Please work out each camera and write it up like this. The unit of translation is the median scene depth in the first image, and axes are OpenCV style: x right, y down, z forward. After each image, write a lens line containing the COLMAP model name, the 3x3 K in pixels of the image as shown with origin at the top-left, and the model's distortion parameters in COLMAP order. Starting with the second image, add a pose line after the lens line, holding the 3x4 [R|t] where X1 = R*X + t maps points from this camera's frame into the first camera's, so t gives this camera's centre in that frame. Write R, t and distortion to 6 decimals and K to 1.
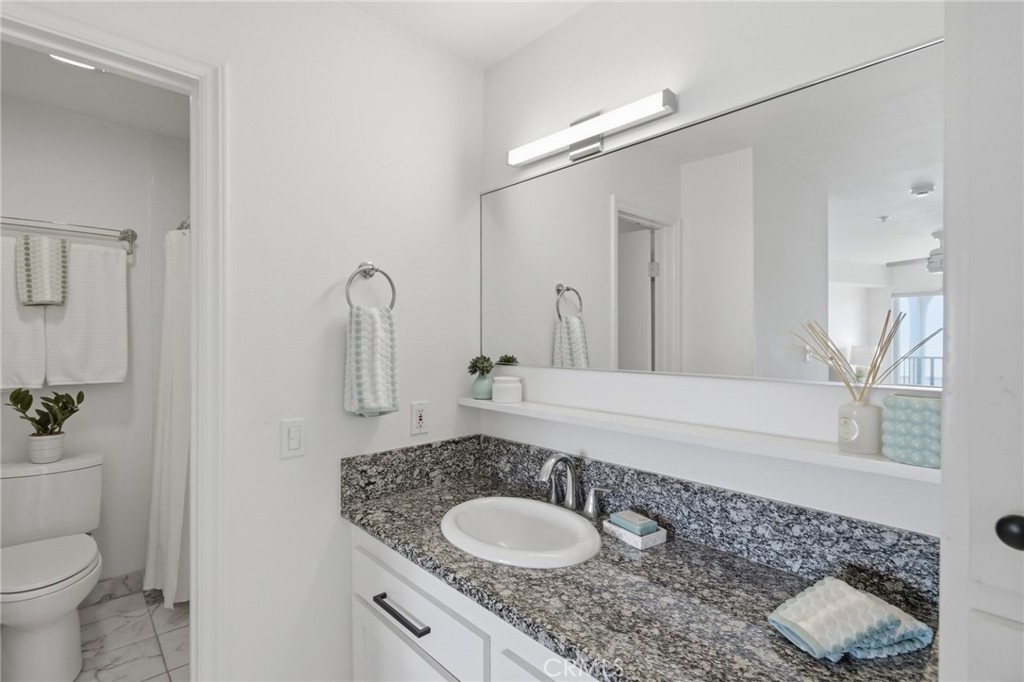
lens RADIAL K [[451.2, 0, 517.2], [0, 451.2, 342.2], [0, 0, 1]] dist [-0.002403, 0.001562]
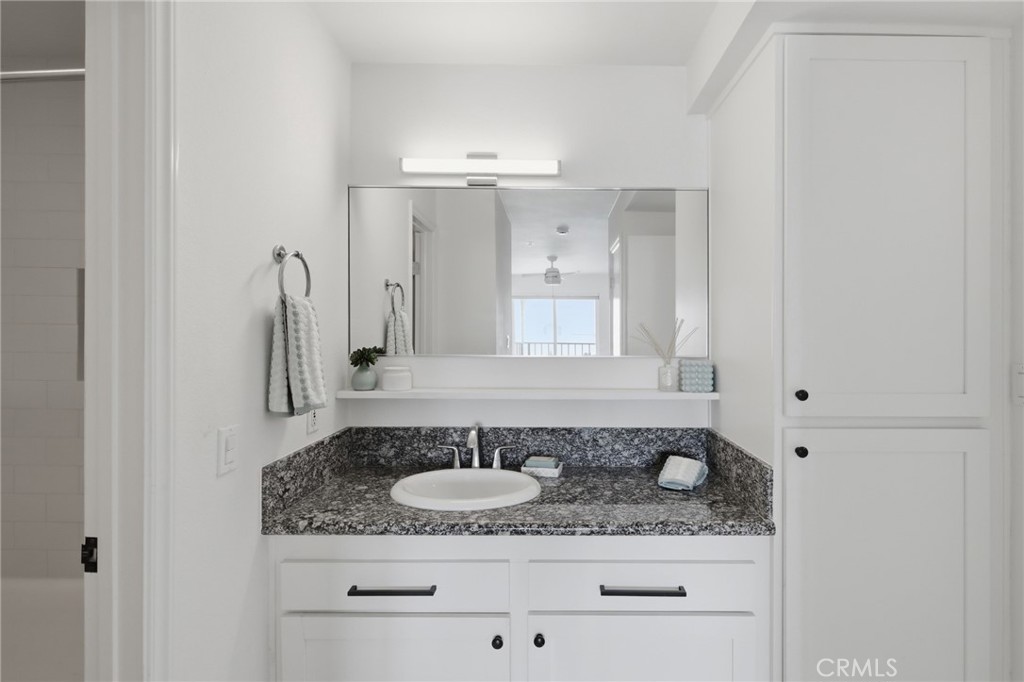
lens RADIAL K [[451.2, 0, 527.8], [0, 451.2, 333.0], [0, 0, 1]] dist [-0.002403, 0.001562]
pose [[0.728390, -0.000859, 0.685162, -0.696768], [0.001398, 0.999999, -0.000233, -0.003232], [-0.685161, 0.001127, 0.728391, 0.007964]]
